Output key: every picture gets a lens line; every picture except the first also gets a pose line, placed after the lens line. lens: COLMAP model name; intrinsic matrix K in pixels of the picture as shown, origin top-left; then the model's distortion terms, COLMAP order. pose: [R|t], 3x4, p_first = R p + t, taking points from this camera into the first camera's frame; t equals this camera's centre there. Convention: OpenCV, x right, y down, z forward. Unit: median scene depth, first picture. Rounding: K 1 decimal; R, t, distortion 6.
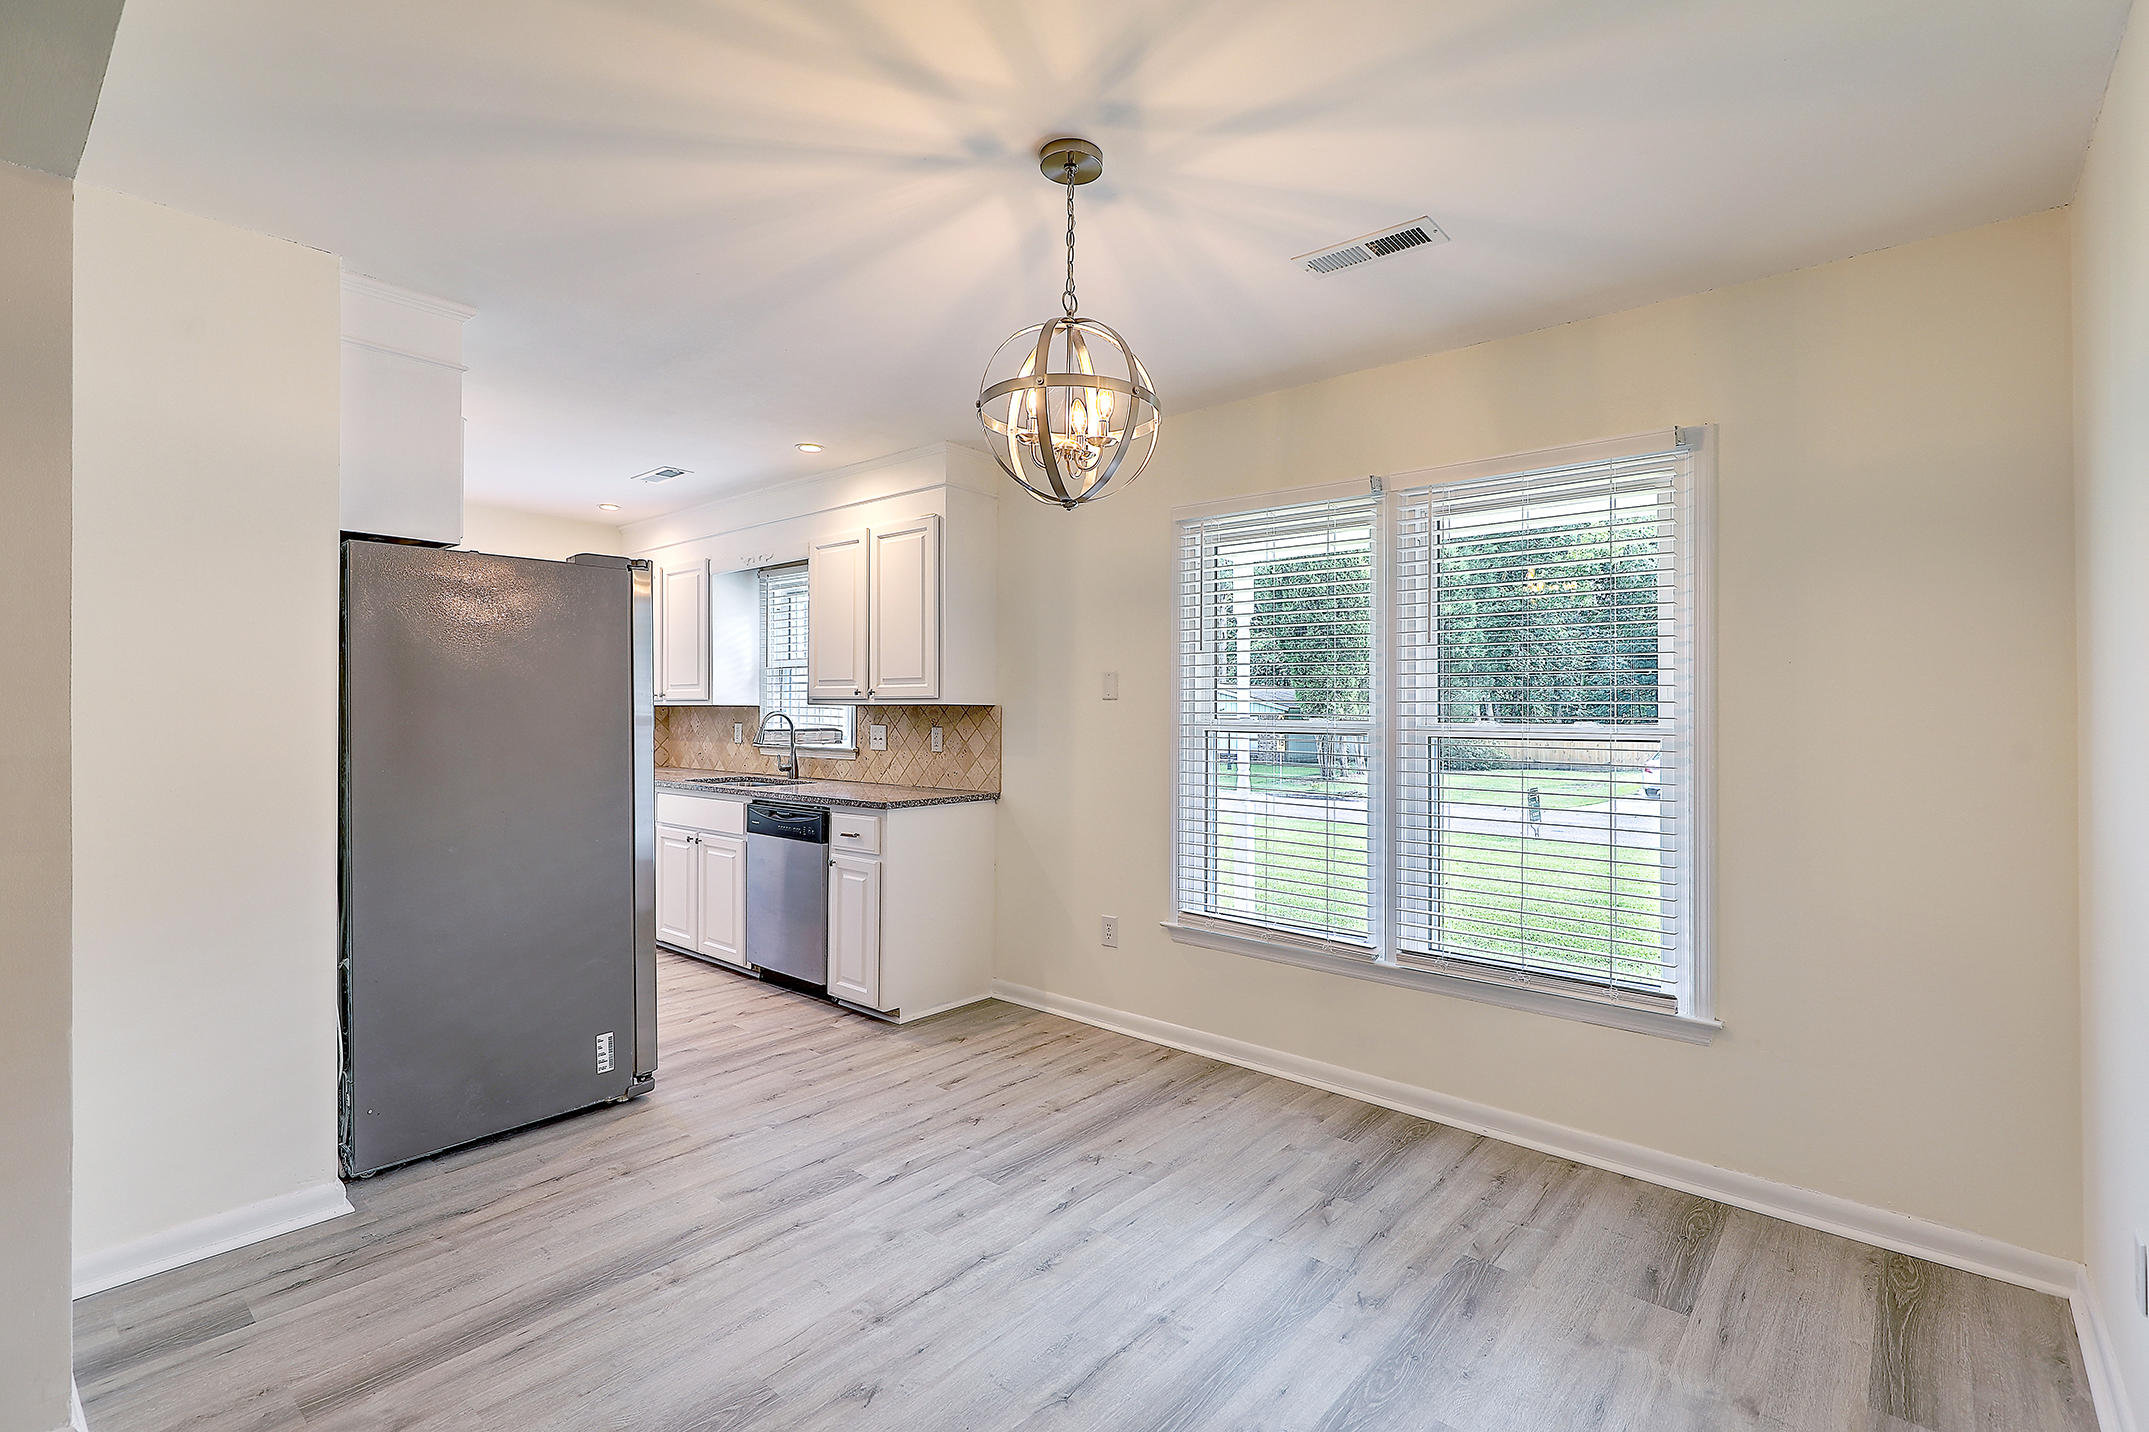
lens RADIAL K [[967.2, 0, 1078.9], [0, 967.2, 687.4], [0, 0, 1]] dist [0.008699, -0.002322]
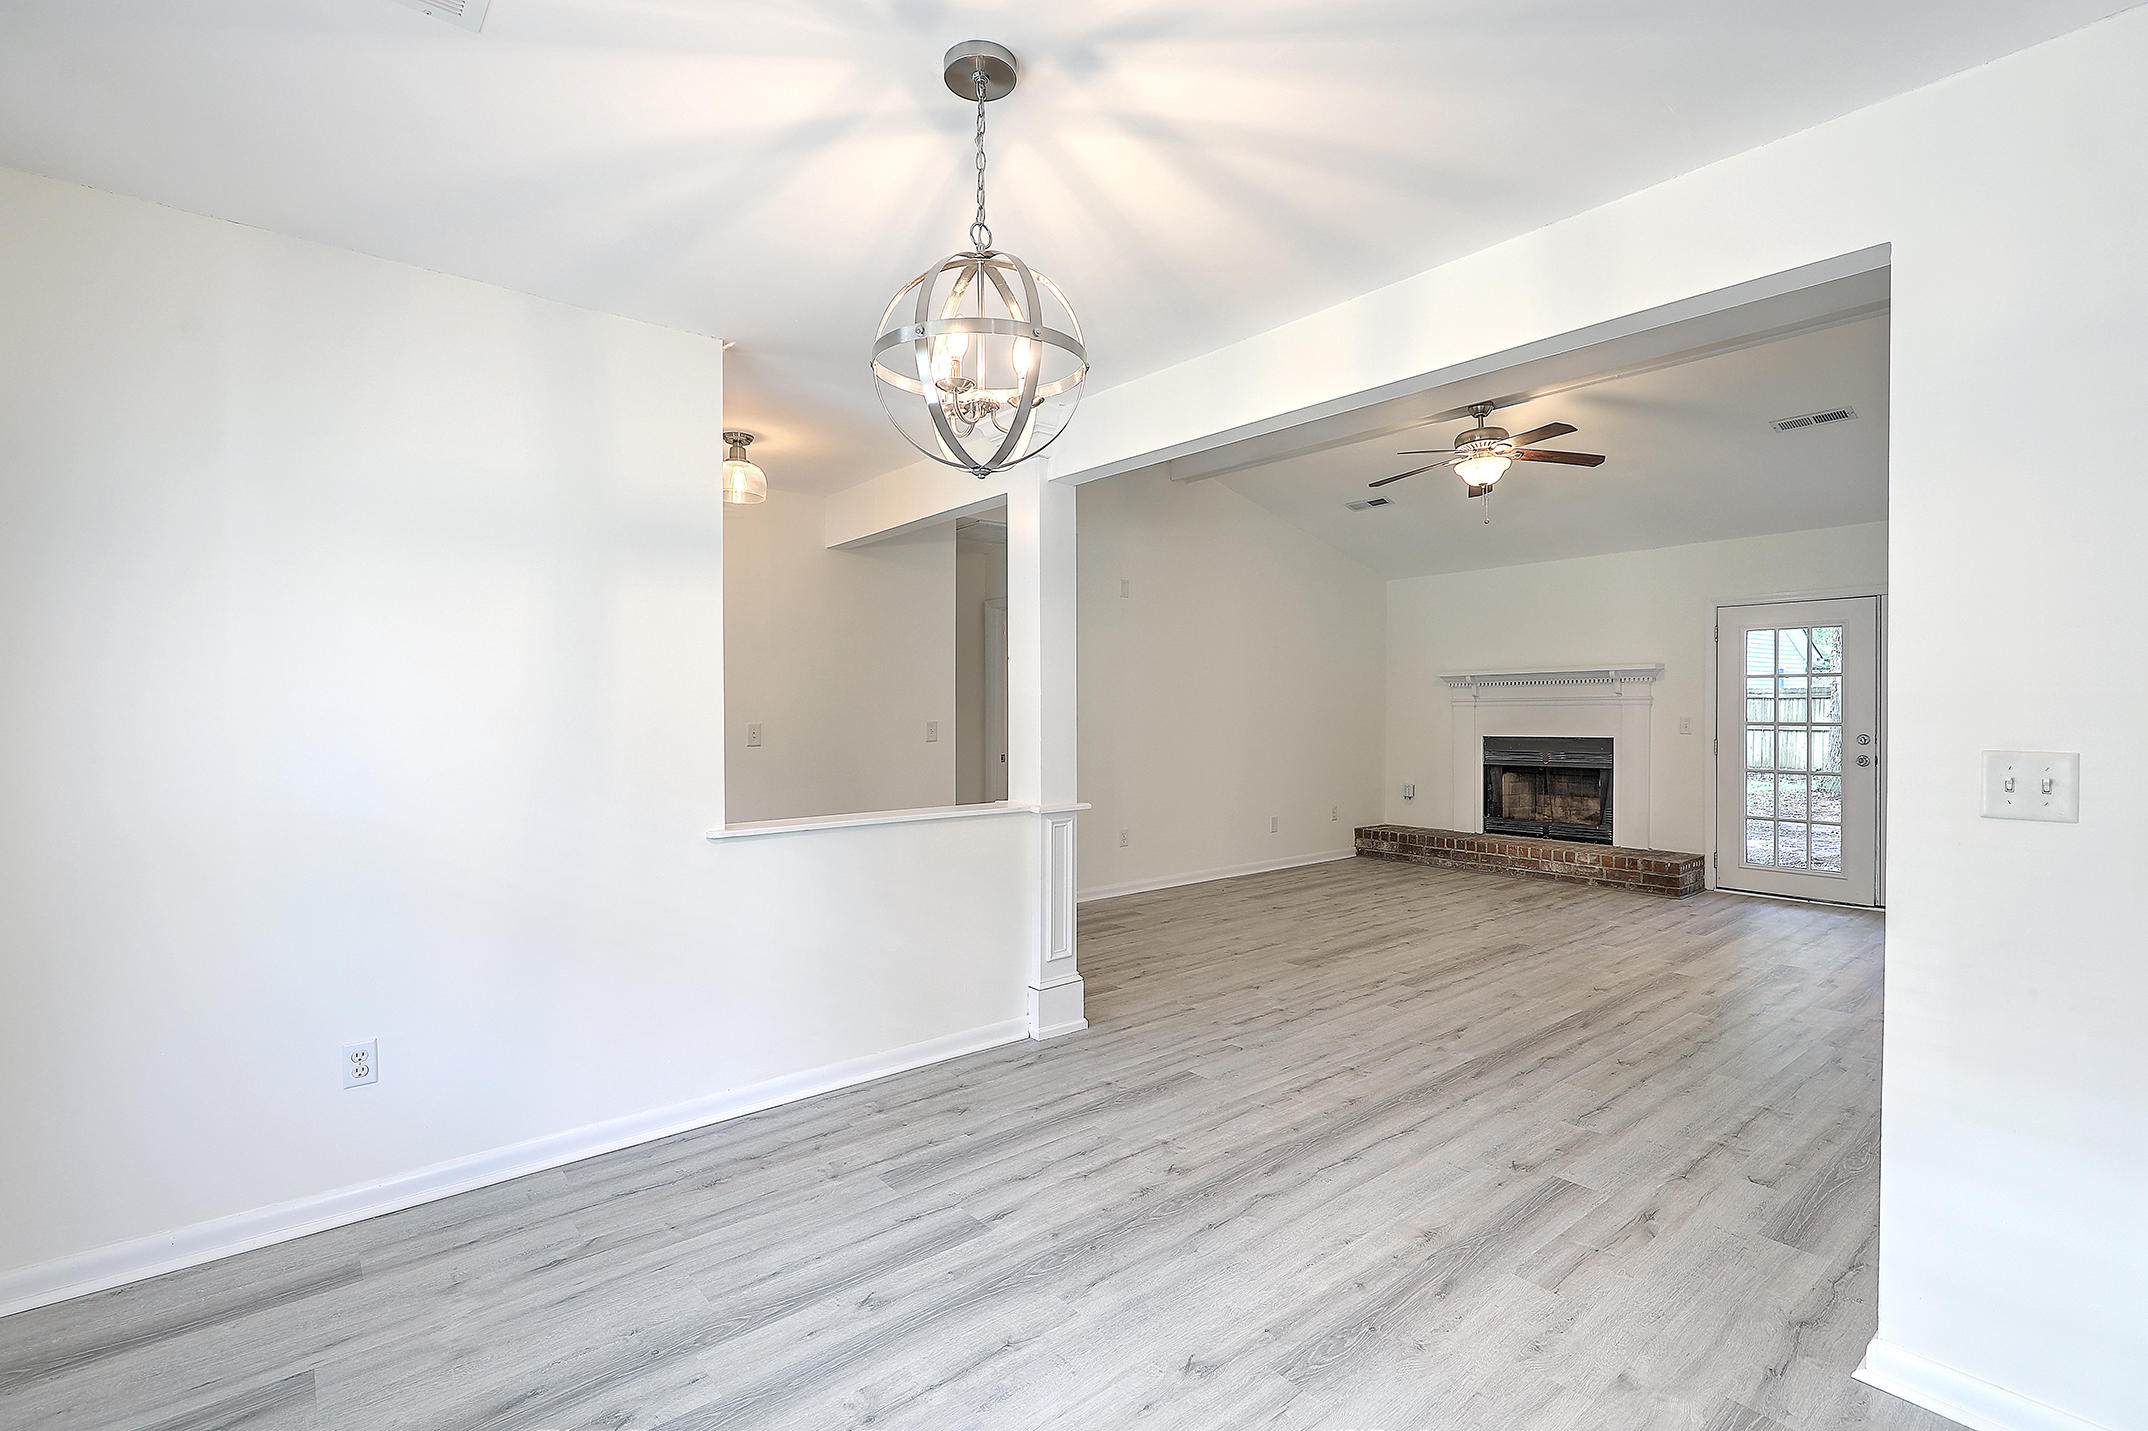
lens RADIAL K [[966.8, 0, 1072.8], [0, 966.8, 715.8], [0, 0, 1]] dist [0.008699, -0.002322]
pose [[-0.985918, -0.004567, 0.167169, -0.122266], [-0.006061, 0.999946, -0.008427, 0.018369], [-0.167122, -0.009321, -0.985892, 0.959754]]
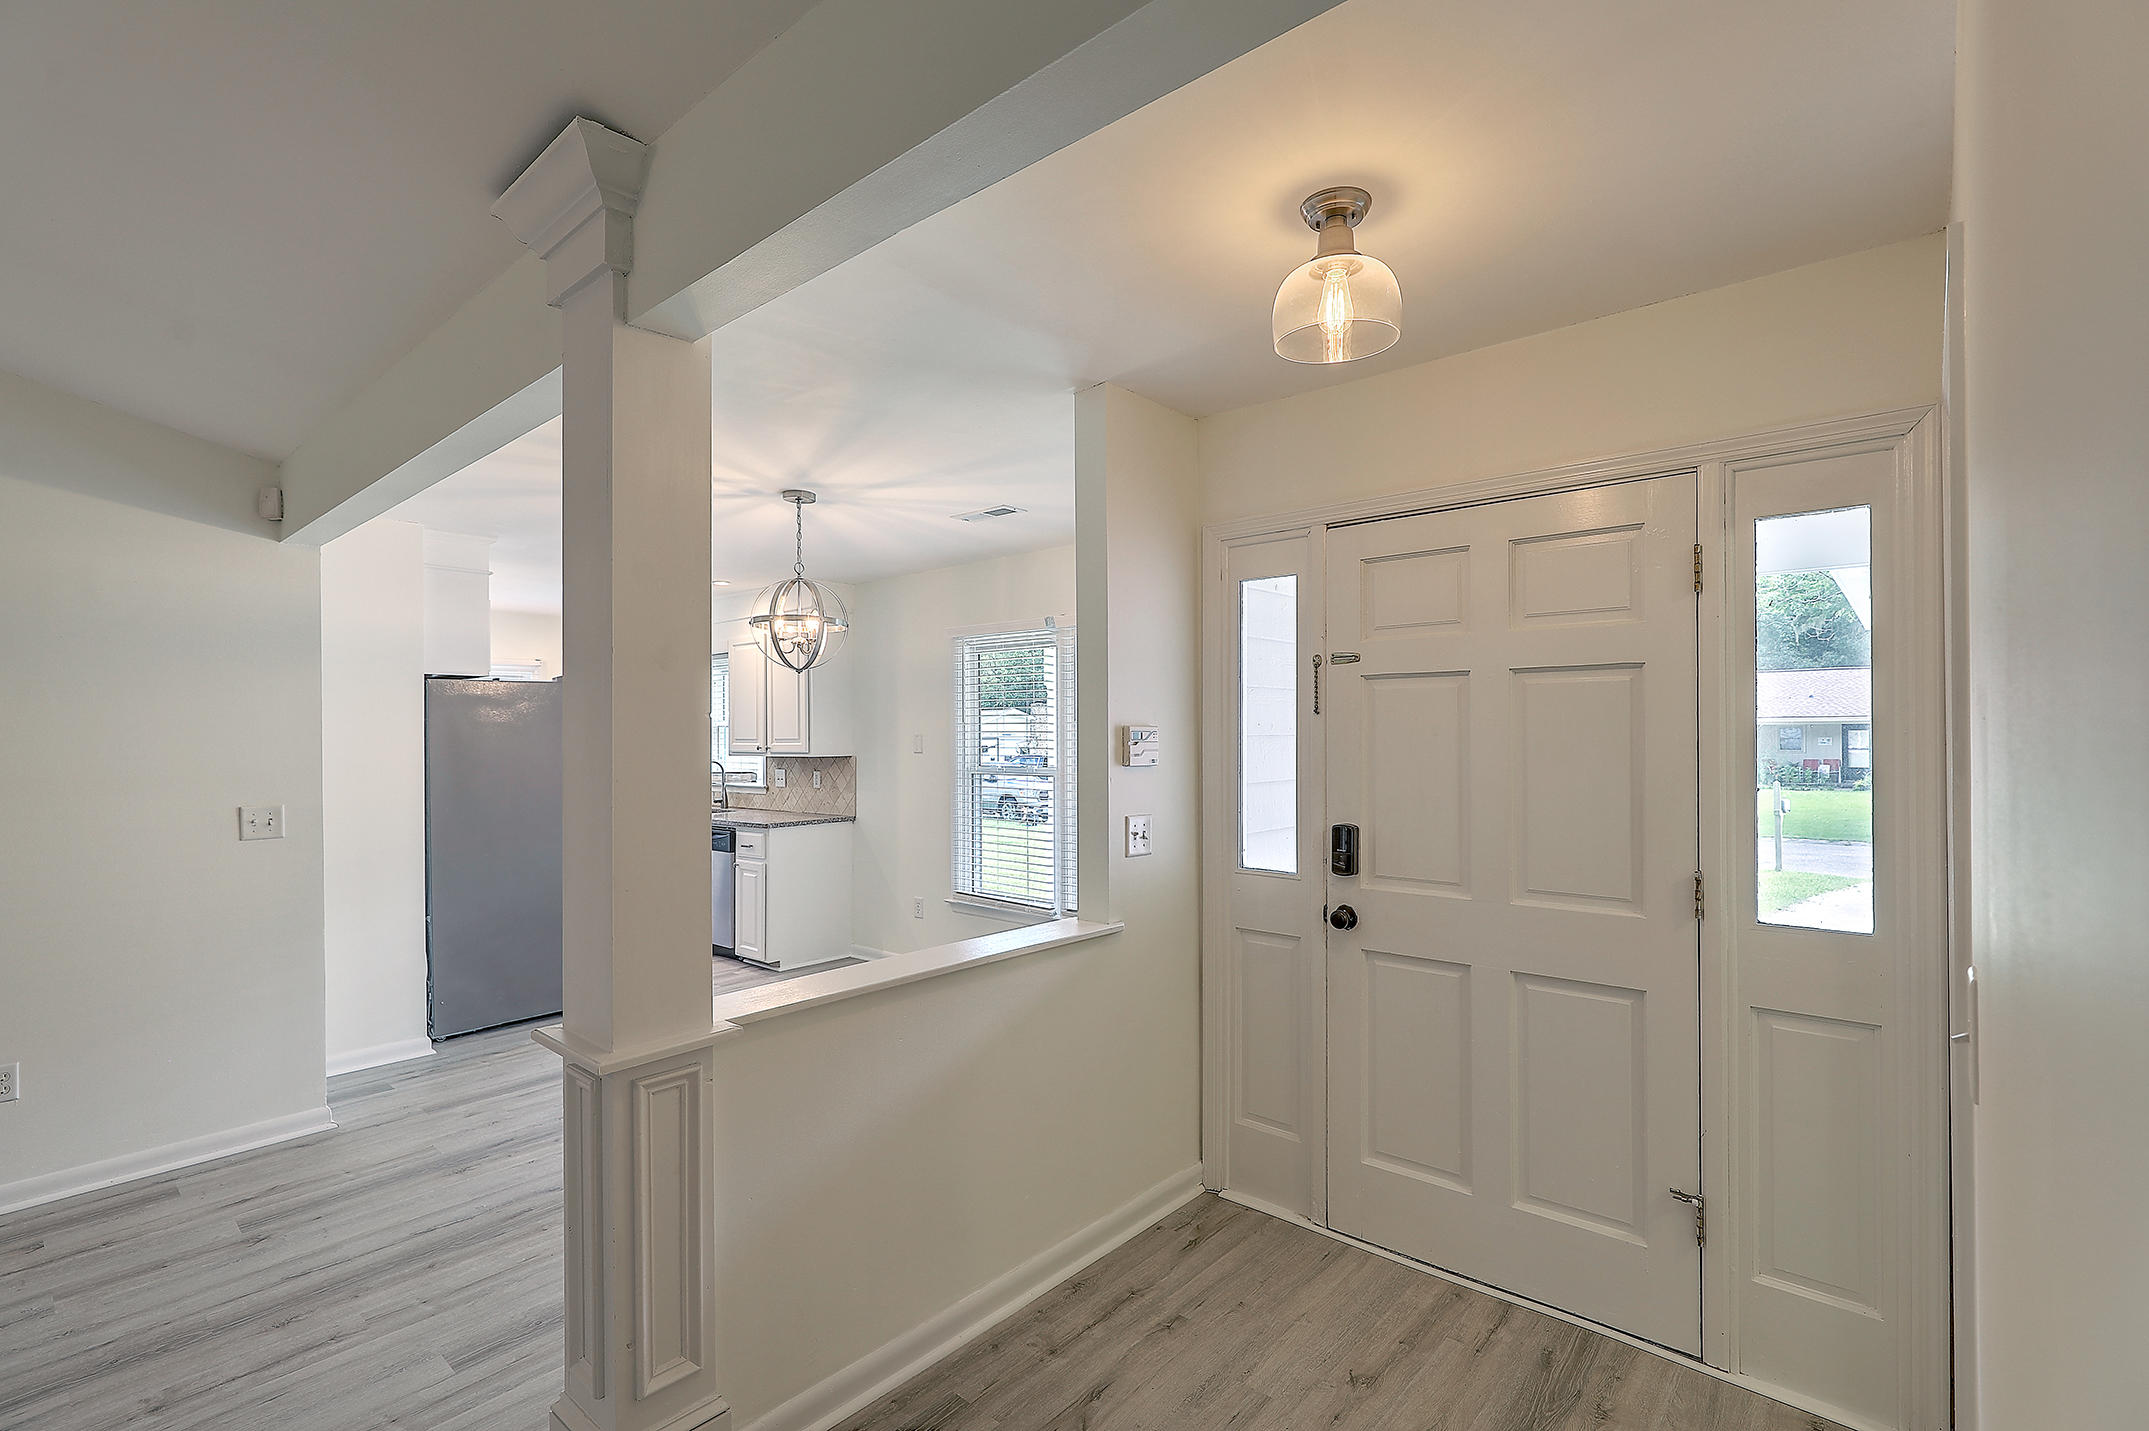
lens RADIAL K [[967.2, 0, 1077.0], [0, 967.2, 699.7], [0, 0, 1]] dist [0.008699, -0.002322]
pose [[0.999820, -0.016075, -0.010081, 0.299670], [0.015973, 0.999821, -0.010122, -0.051454], [0.010242, 0.009959, 0.999898, -0.504988]]
